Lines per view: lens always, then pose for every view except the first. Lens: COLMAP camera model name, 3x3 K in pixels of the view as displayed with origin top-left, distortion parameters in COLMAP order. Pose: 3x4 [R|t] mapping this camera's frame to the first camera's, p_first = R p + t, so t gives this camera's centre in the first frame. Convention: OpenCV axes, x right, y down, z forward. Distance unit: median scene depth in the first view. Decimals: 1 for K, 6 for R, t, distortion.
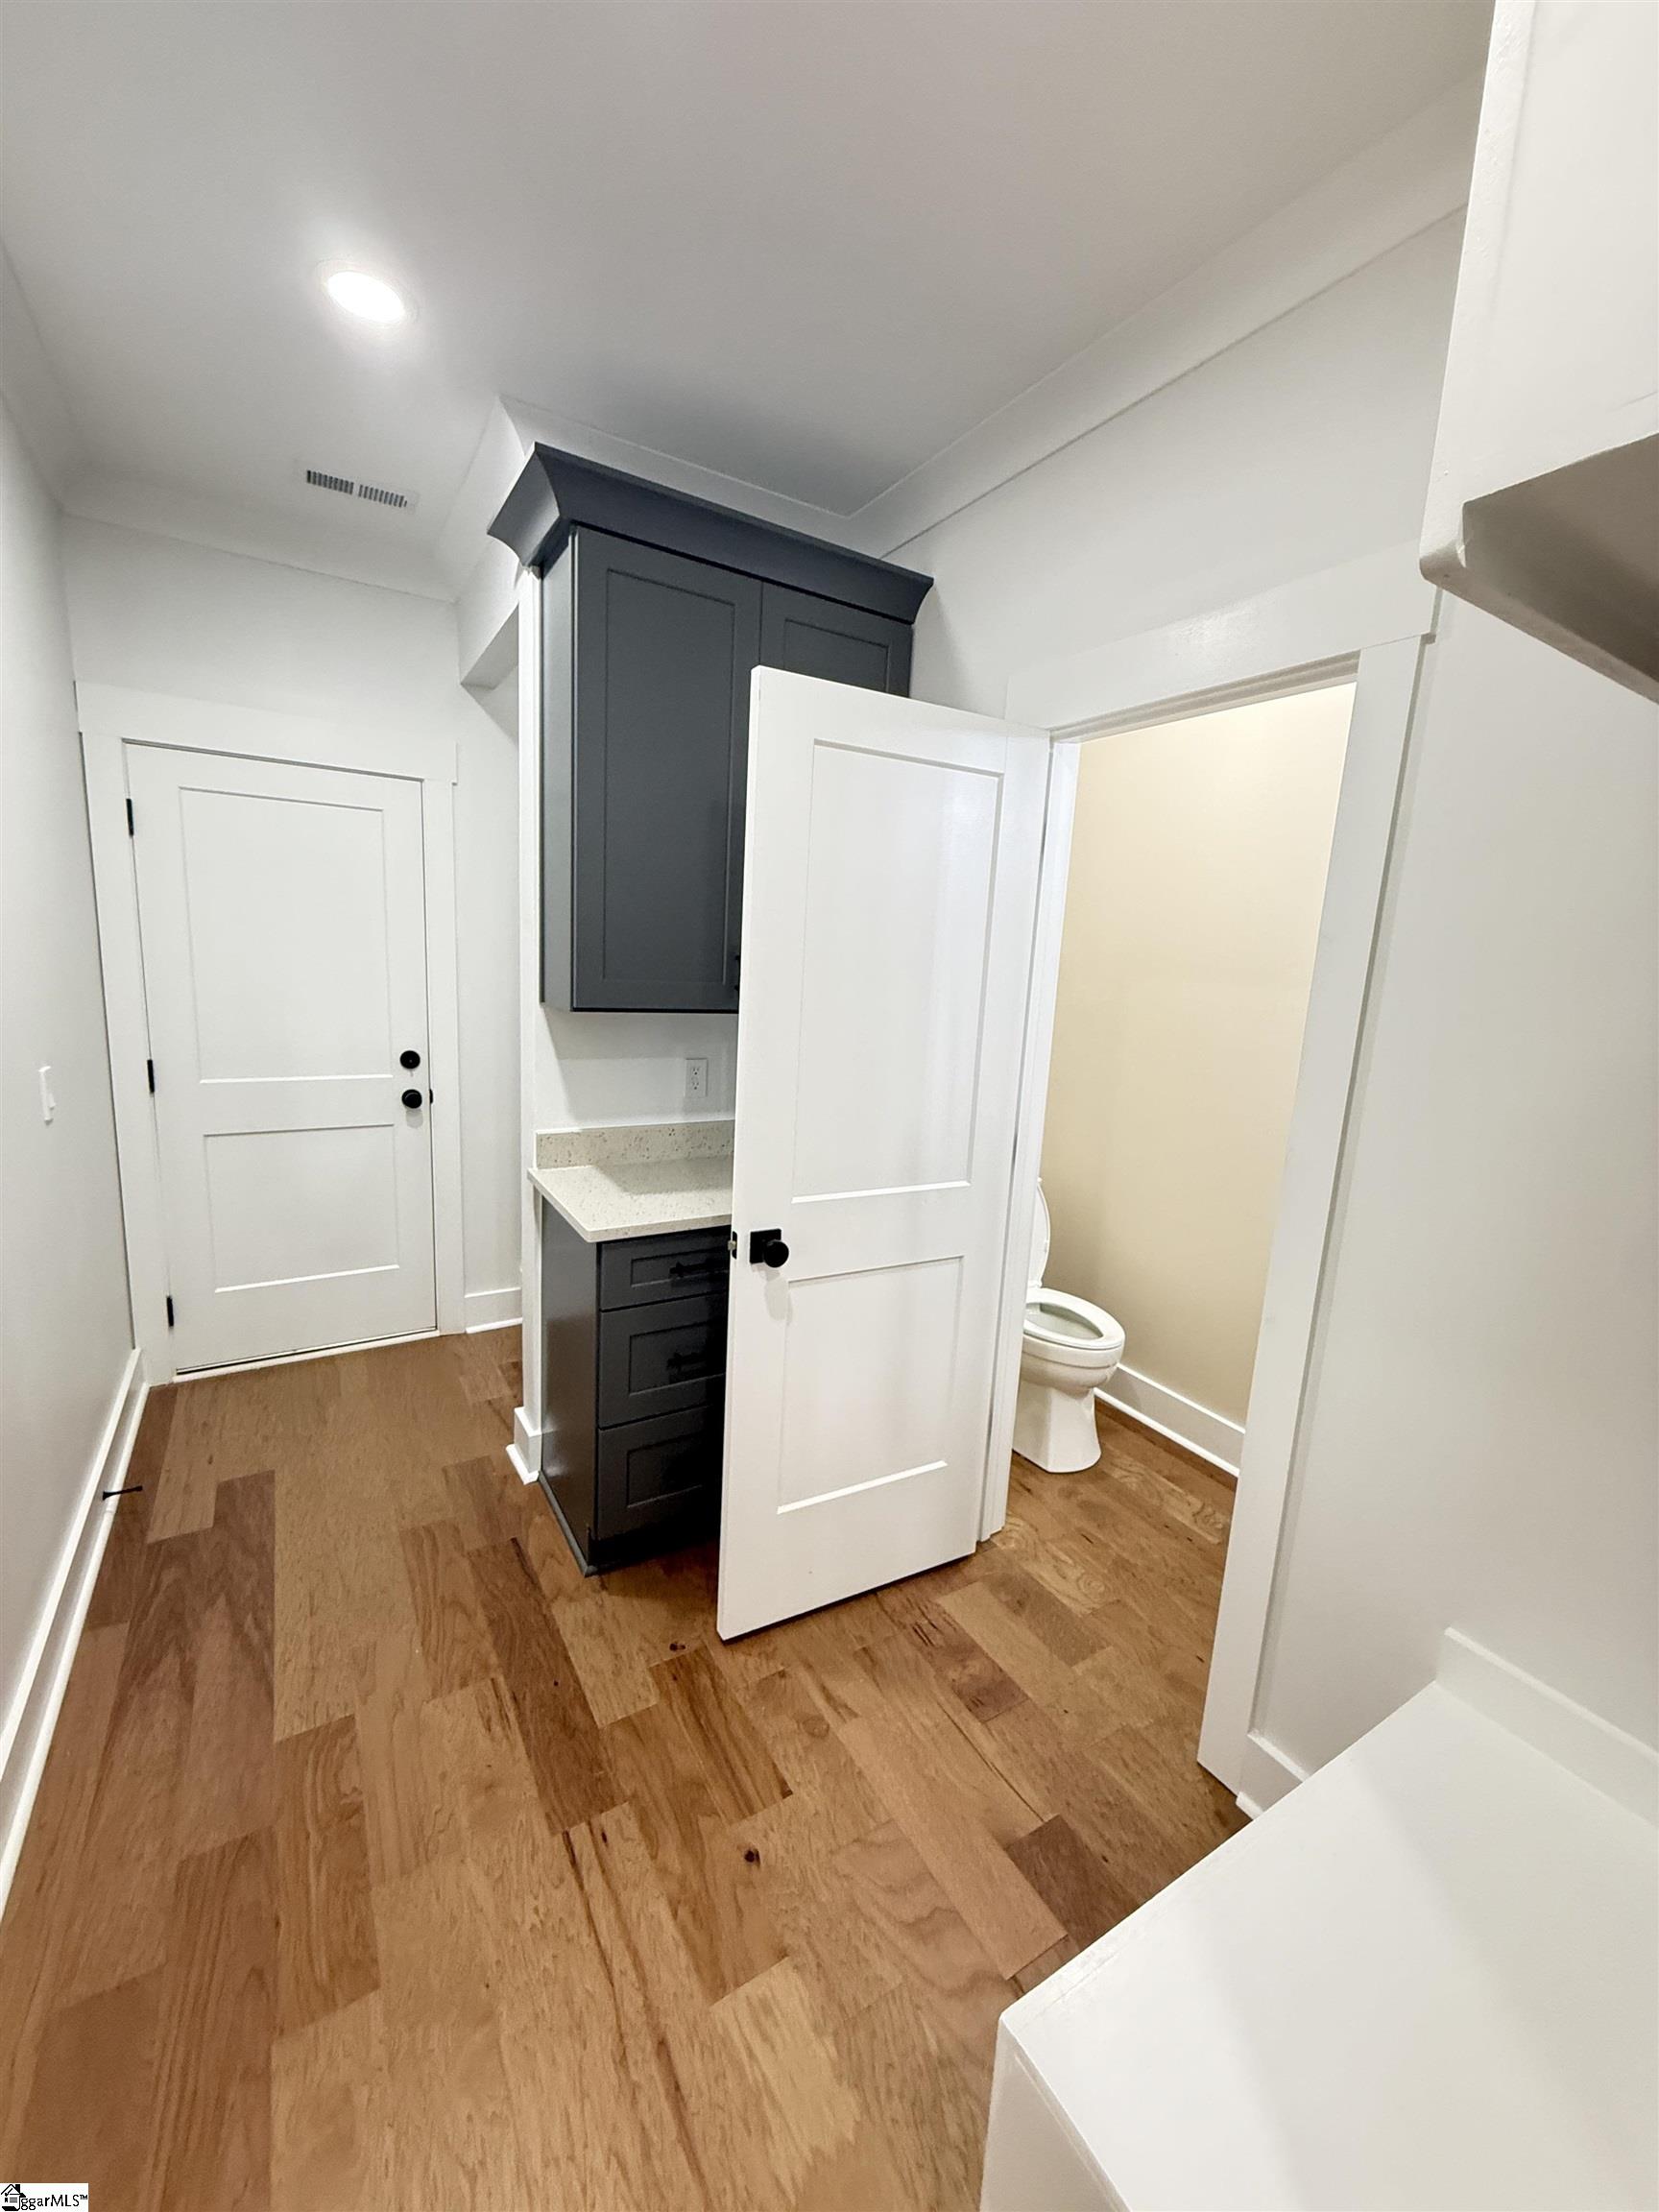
lens RADIAL K [[881.0, 0, 828.9], [0, 881.0, 1111.6], [0, 0, 1]] dist [-0.001257, -0.000164]
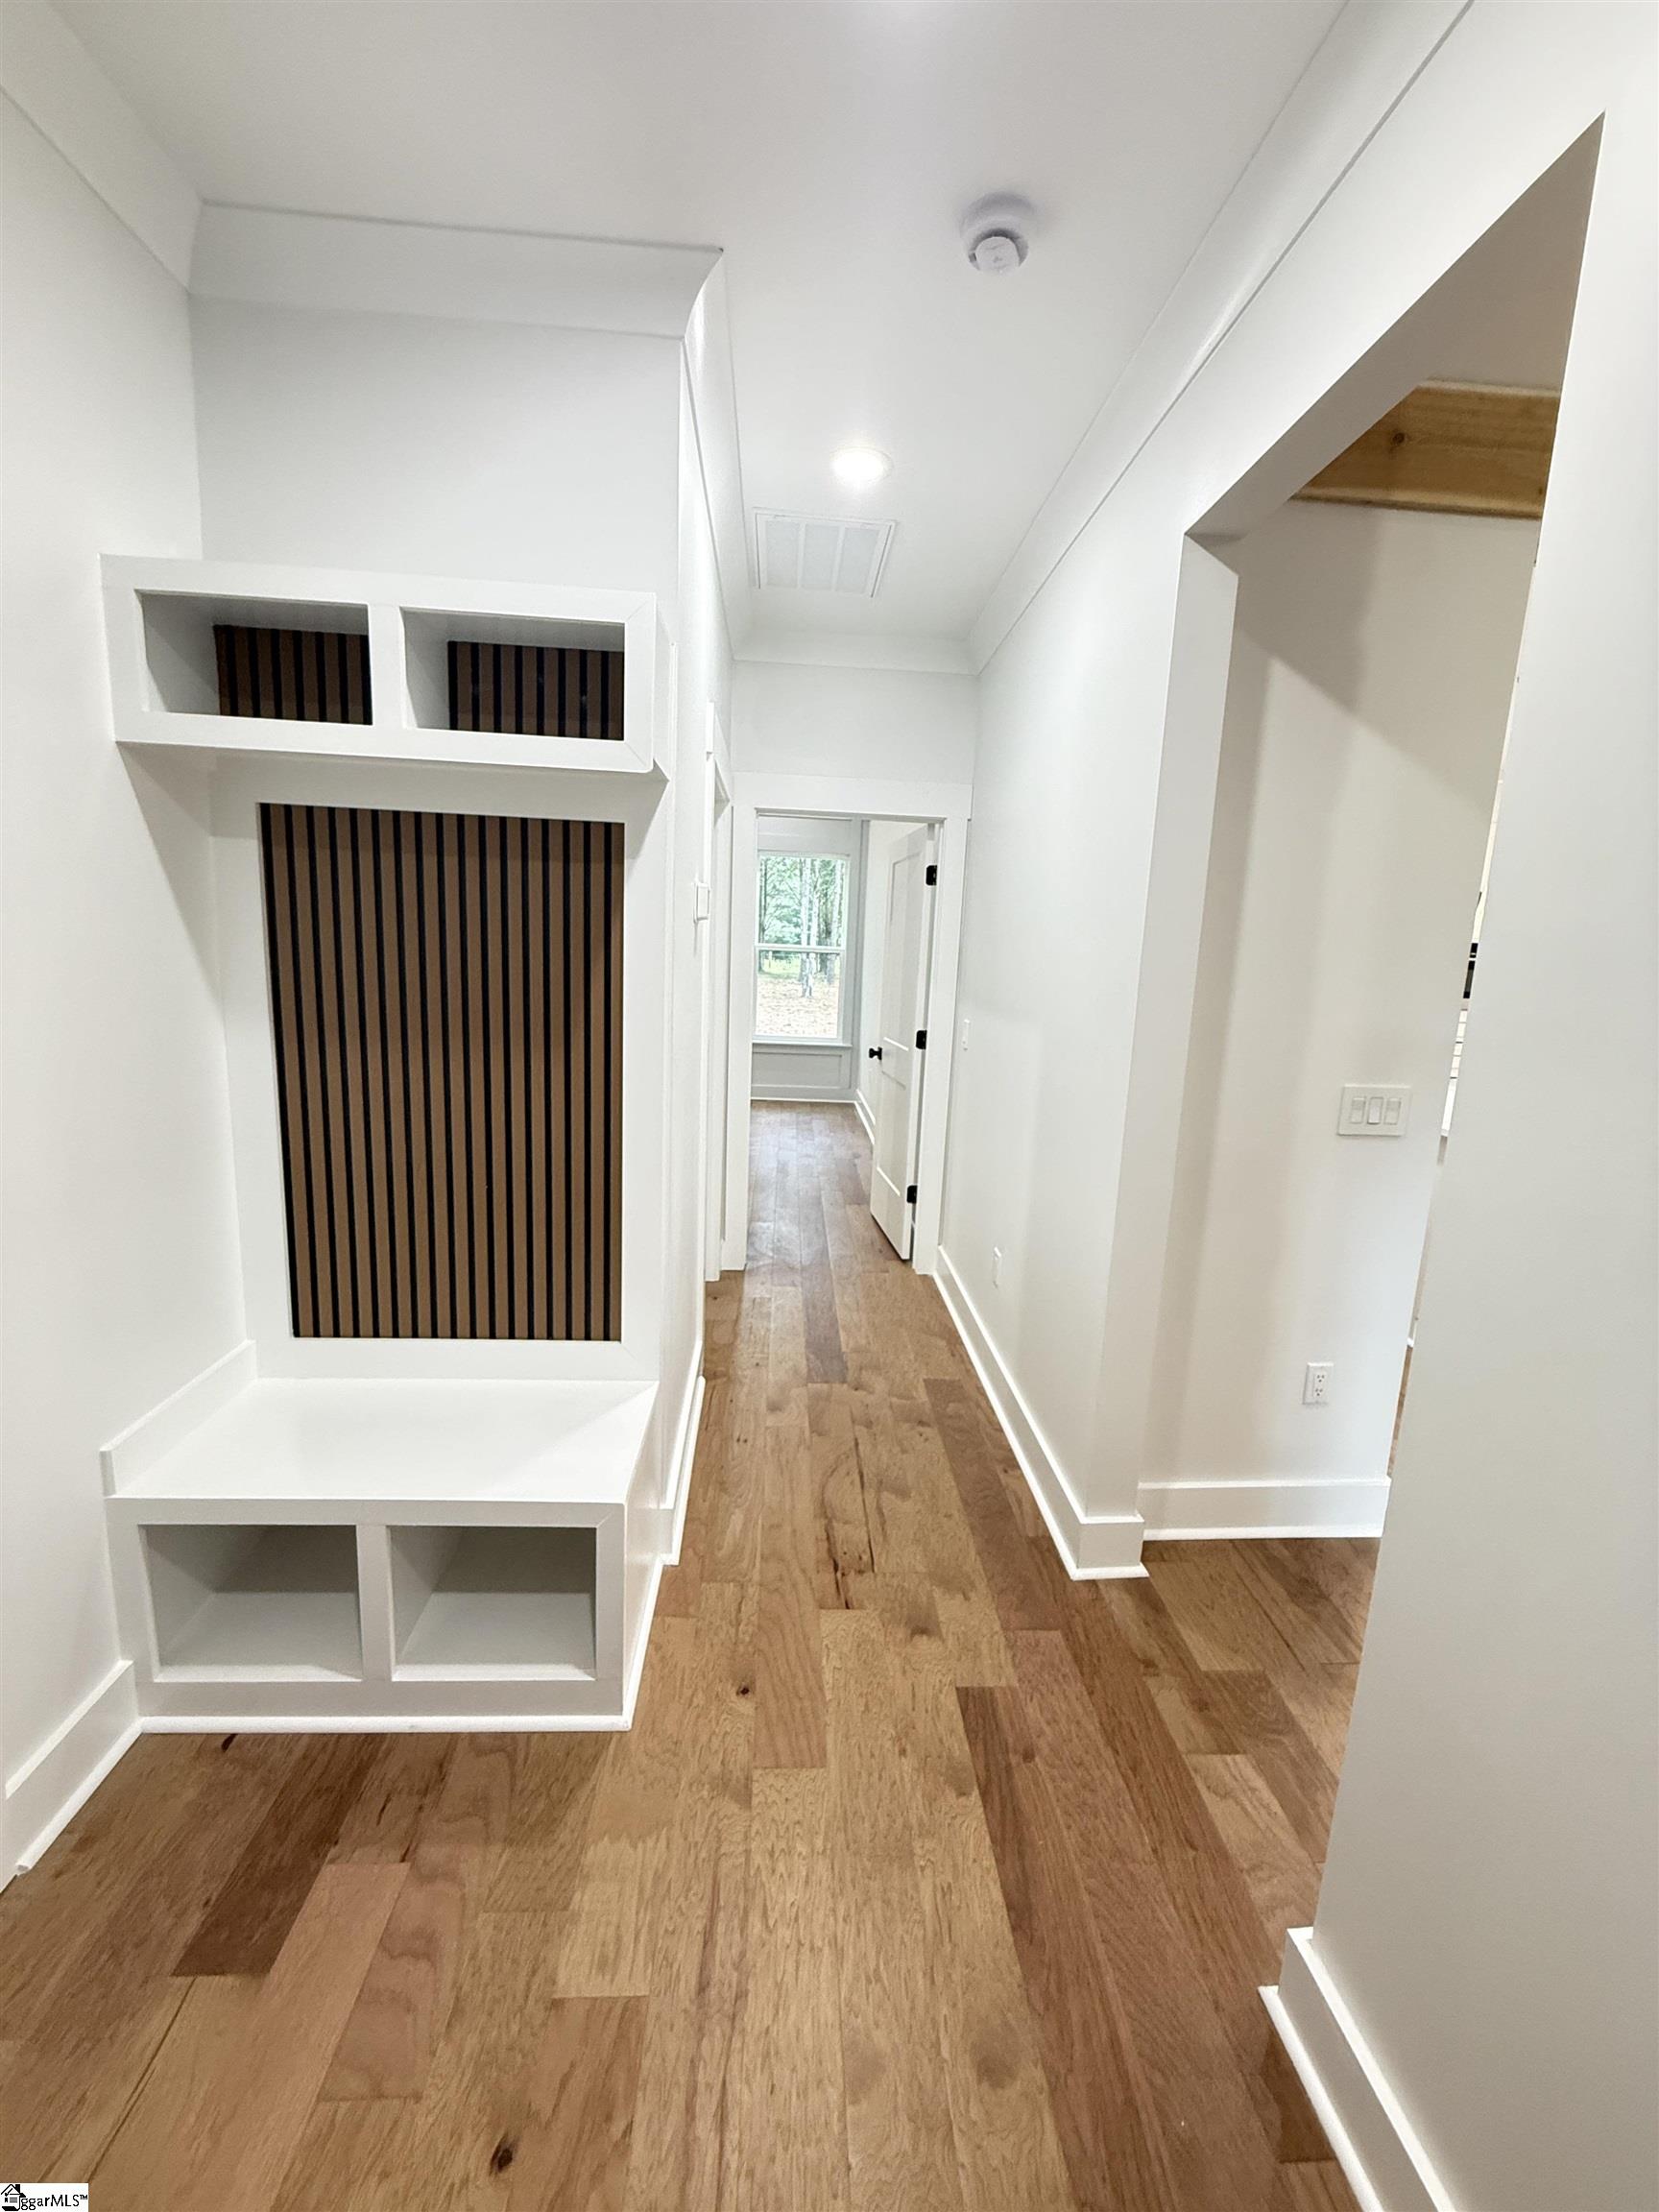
lens RADIAL K [[881.0, 0, 831.7], [0, 881.0, 1101.3], [0, 0, 1]] dist [-0.001257, -0.000164]
pose [[-0.878418, -0.169698, 0.446749, -0.568164], [-0.010189, 0.941268, 0.337507, -0.236521], [-0.477785, 0.291920, -0.828556, 1.389332]]
